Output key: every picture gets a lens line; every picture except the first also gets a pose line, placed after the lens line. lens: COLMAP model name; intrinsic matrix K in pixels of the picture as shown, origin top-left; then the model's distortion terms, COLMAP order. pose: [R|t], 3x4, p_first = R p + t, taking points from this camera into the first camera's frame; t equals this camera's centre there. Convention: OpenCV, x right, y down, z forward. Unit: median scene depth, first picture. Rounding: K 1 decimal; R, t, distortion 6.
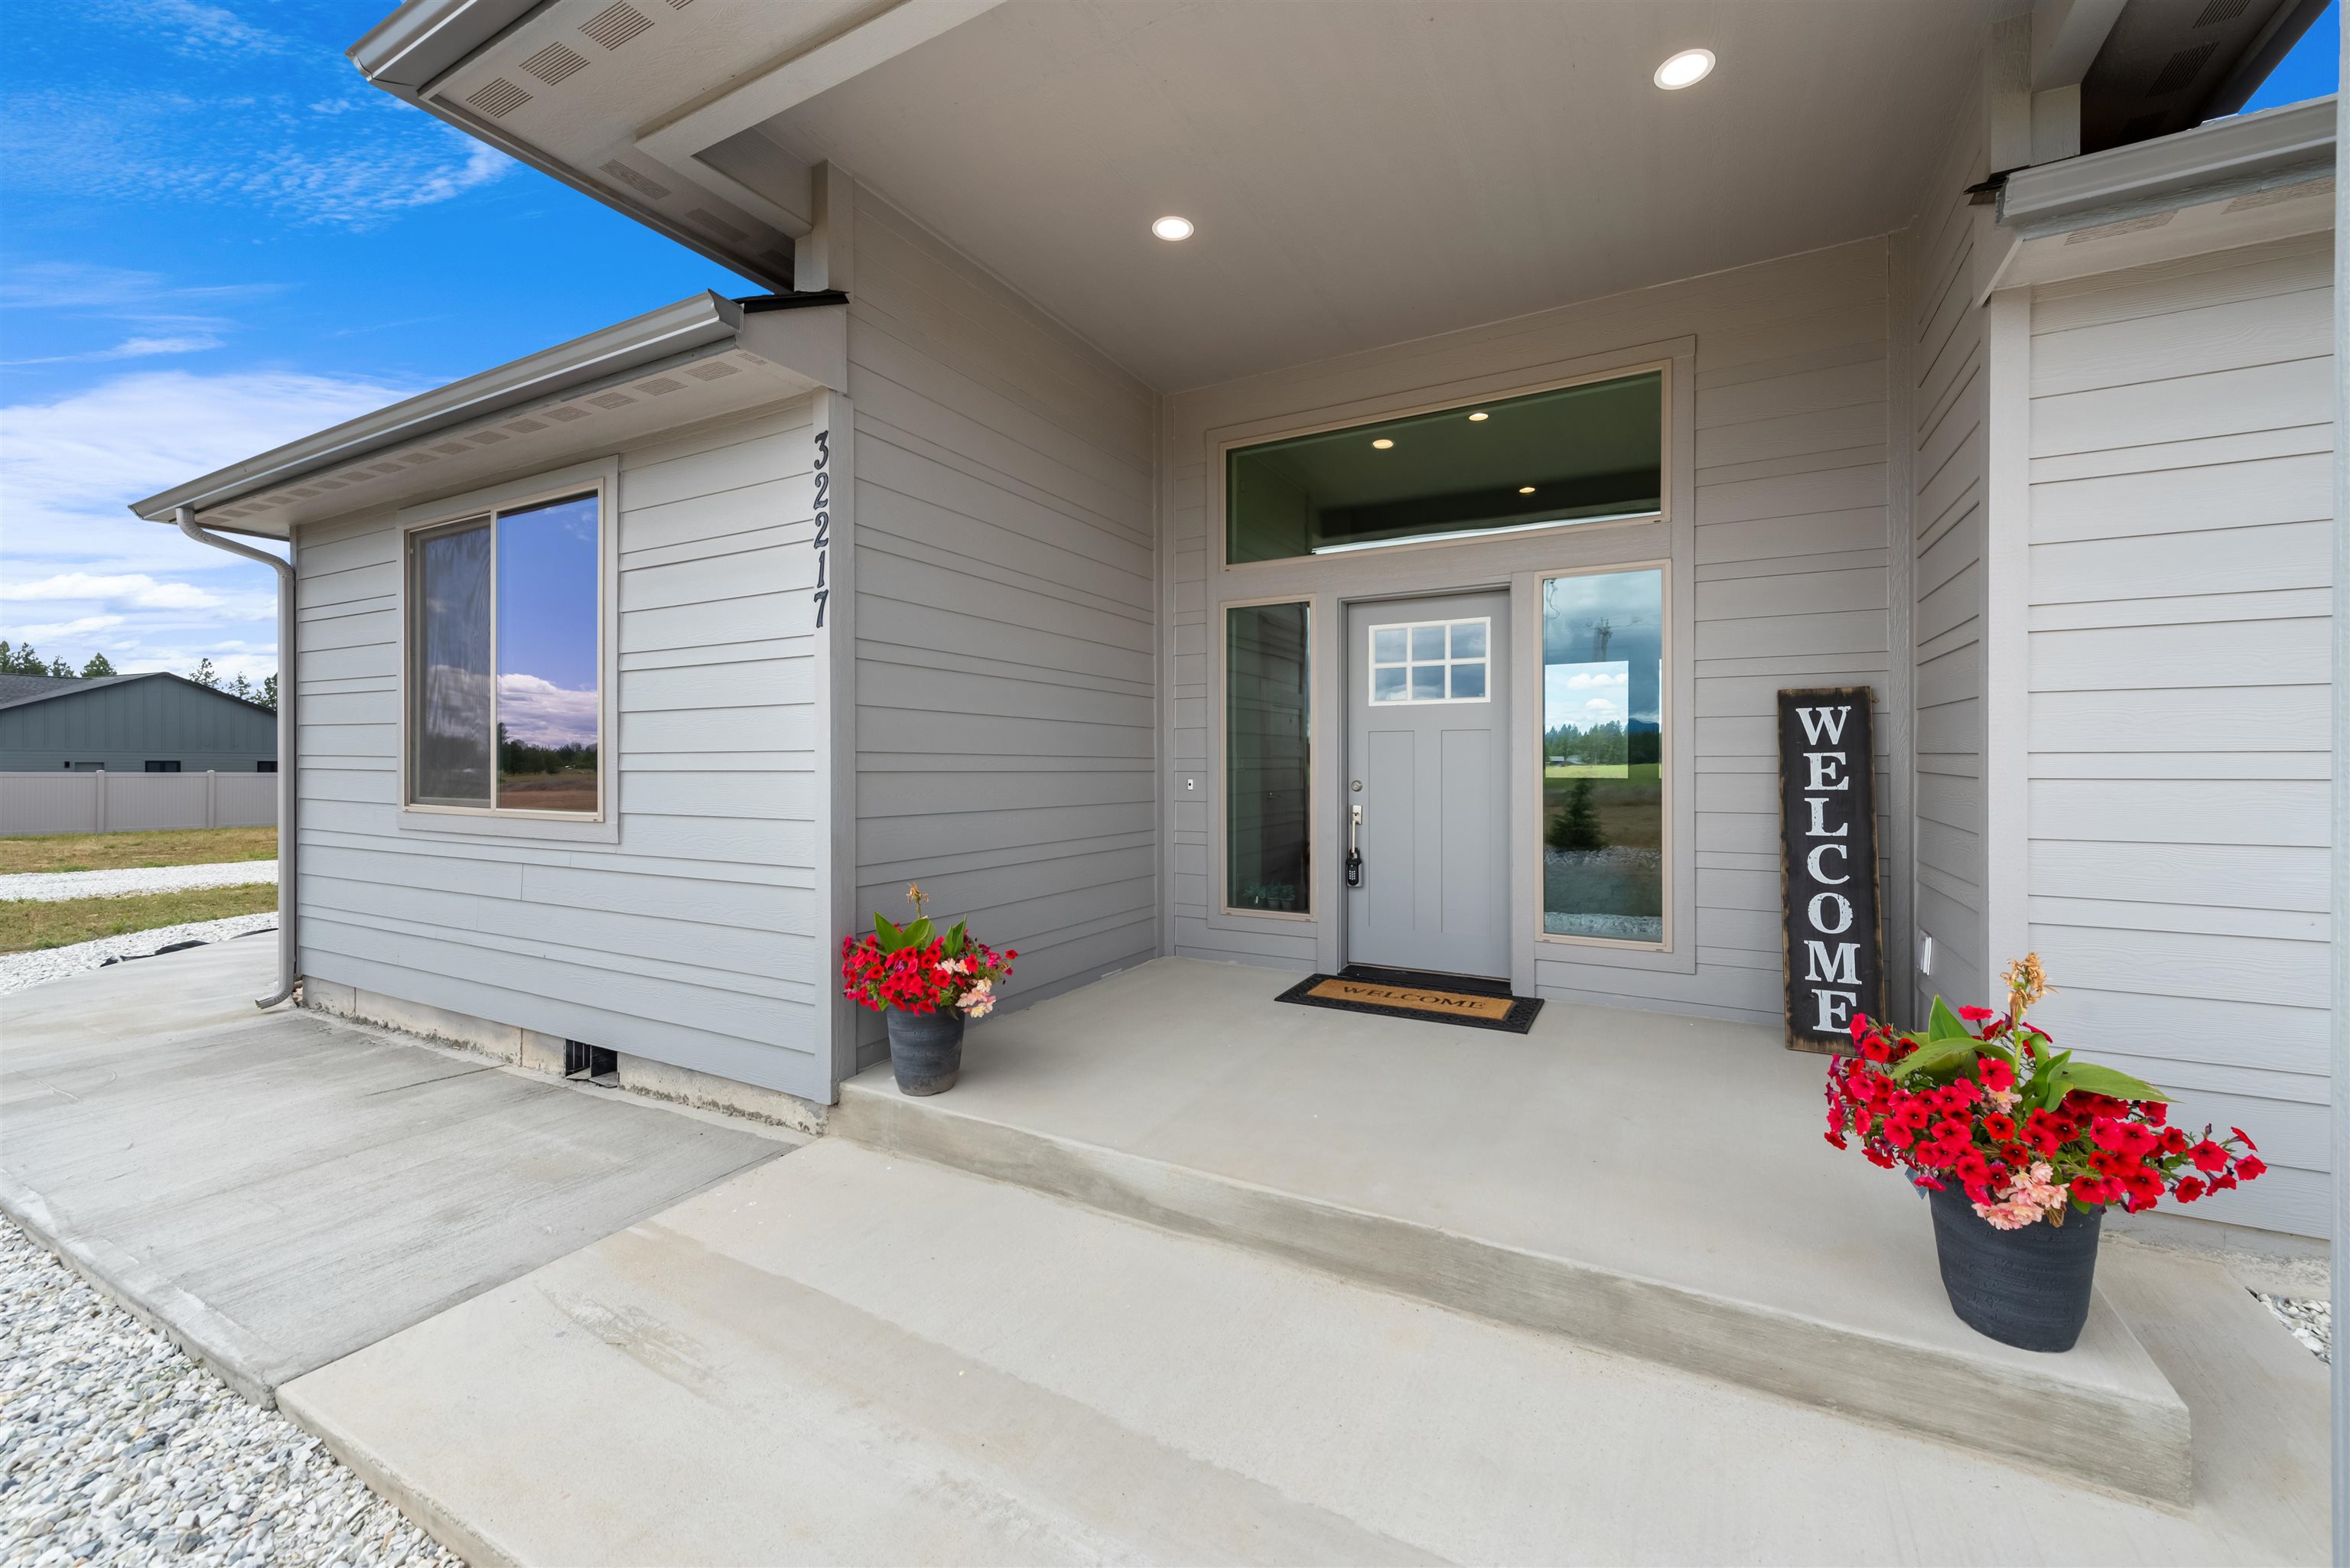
lens RADIAL K [[929.9, 0, 1191.1], [0, 929.9, 760.8], [0, 0, 1]] dist [0.001663, 0.000109]
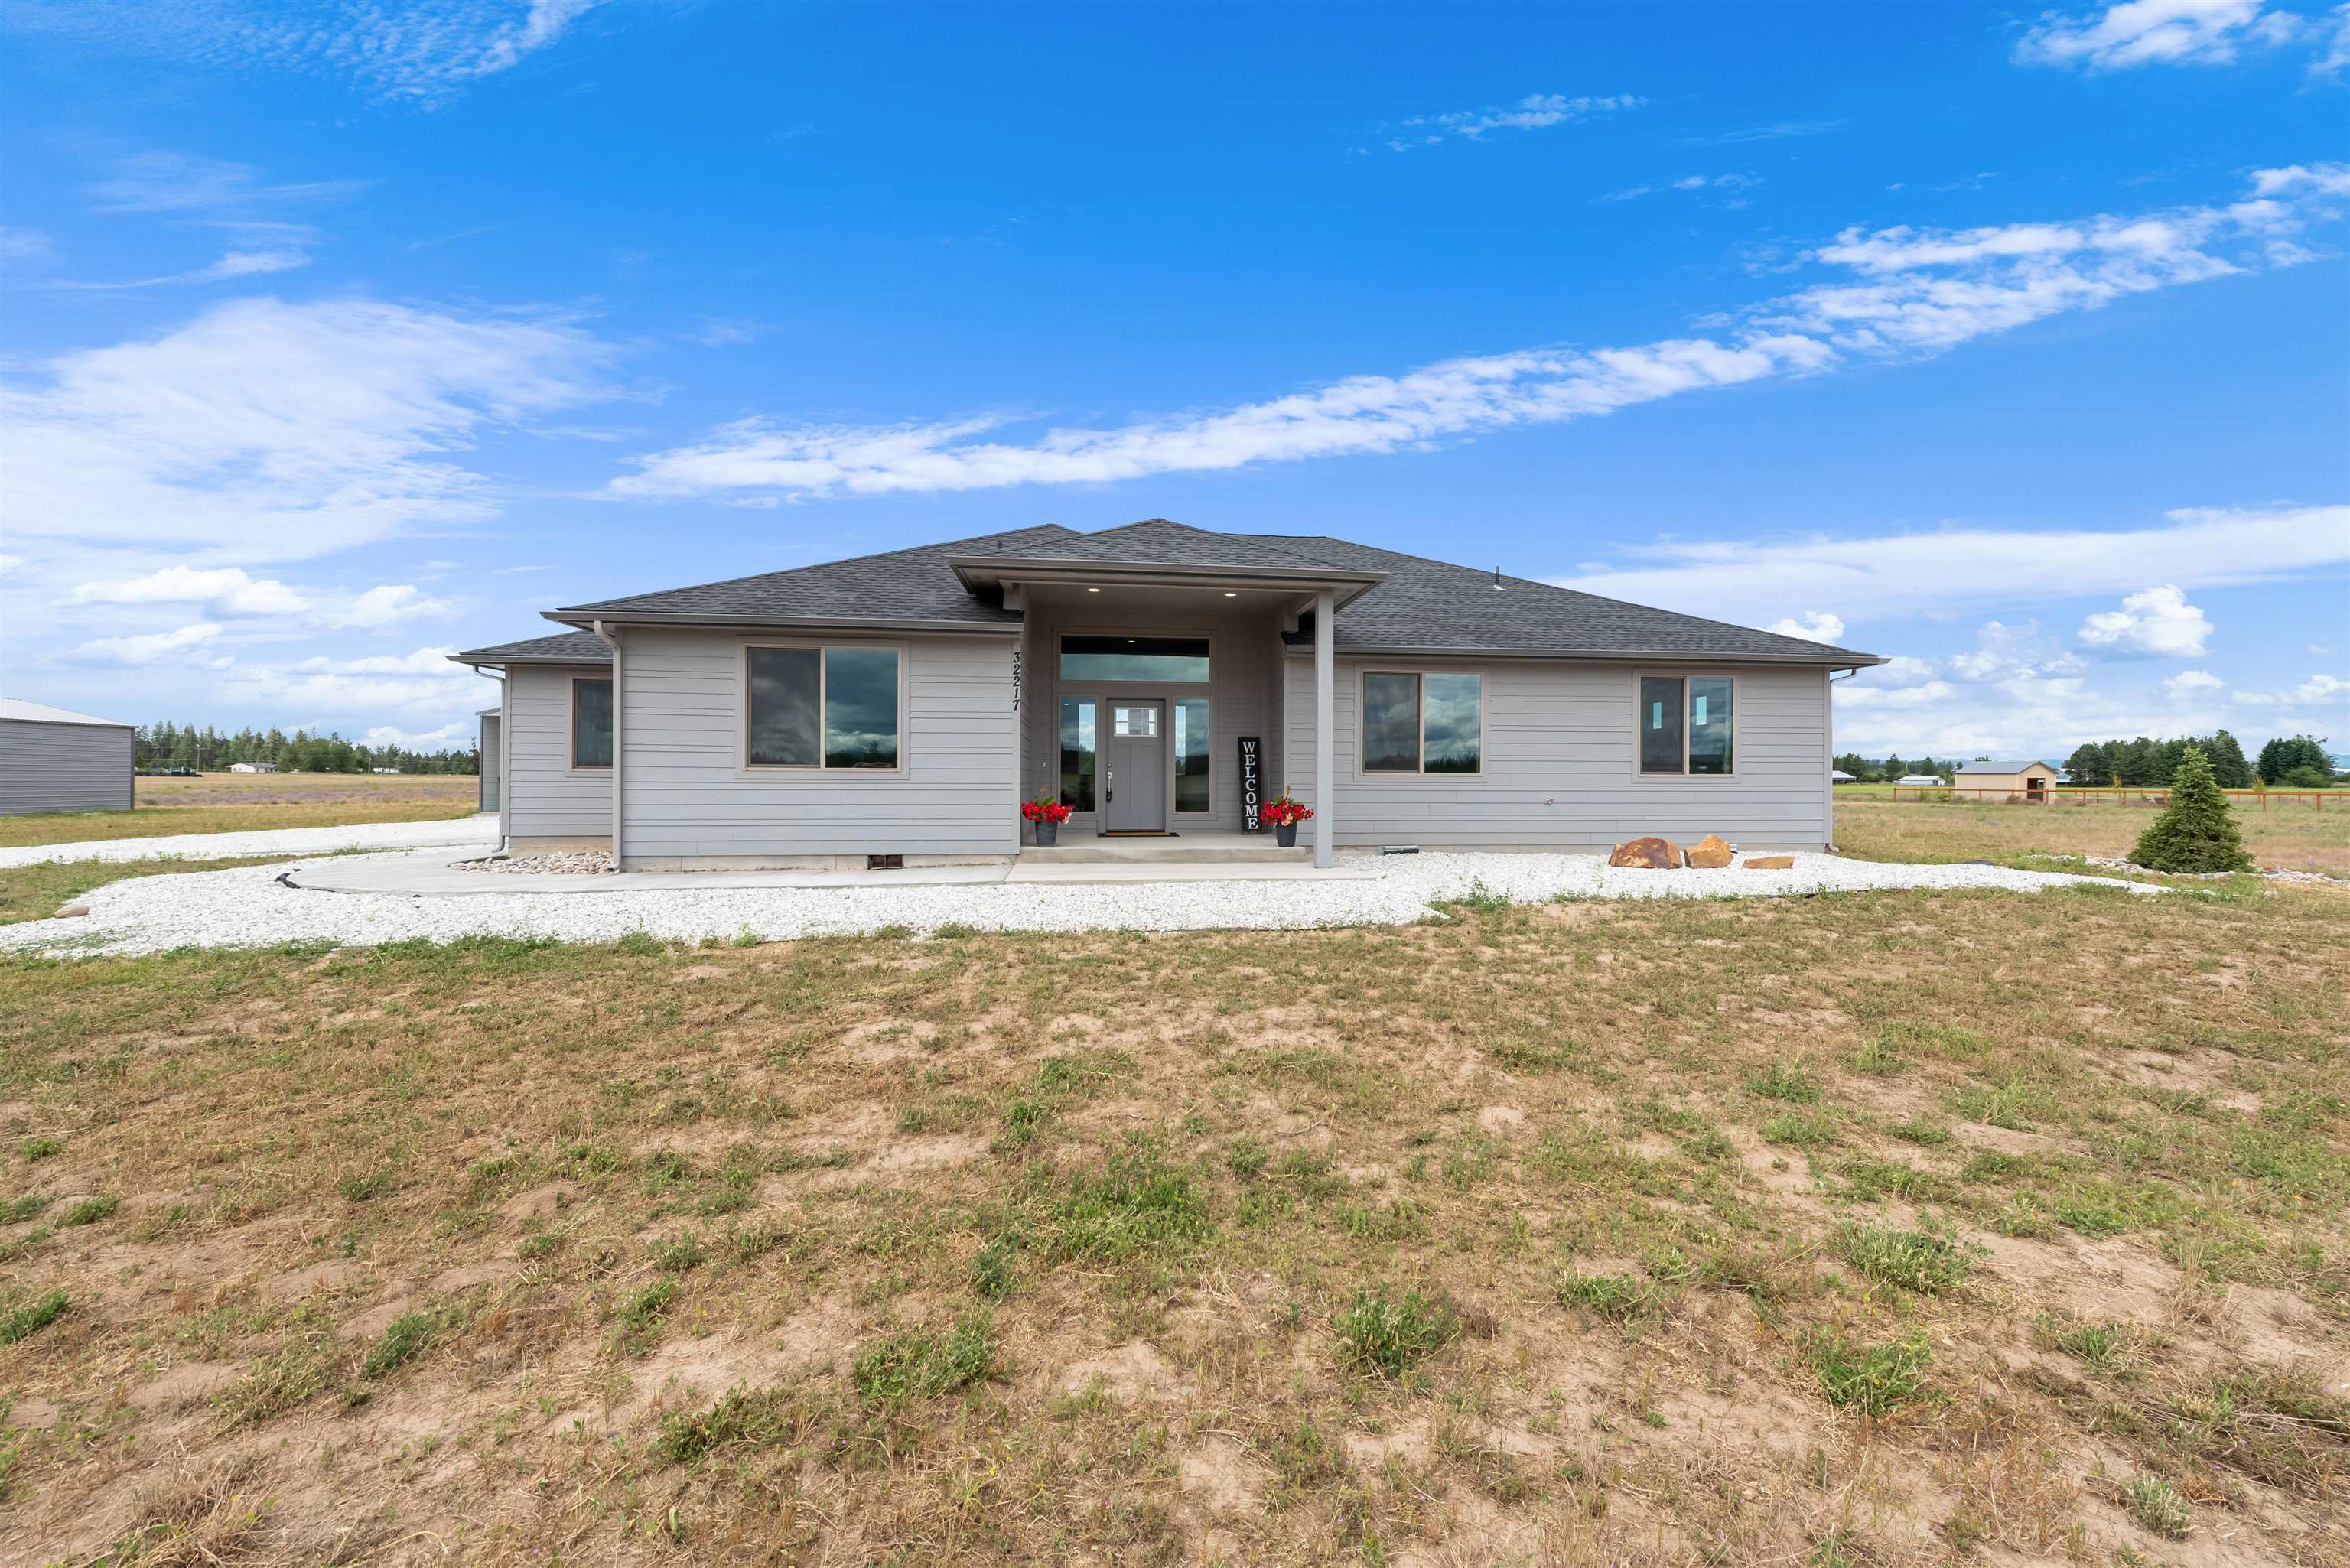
lens RADIAL K [[929.9, 0, 1191.1], [0, 929.9, 760.8], [0, 0, 1]] dist [0.001663, 0.000109]
pose [[0.822902, 0.016094, 0.567955, -1.571100], [0.001862, 0.999517, -0.031021, 0.128236], [-0.568180, 0.026585, 0.822475, -1.860231]]
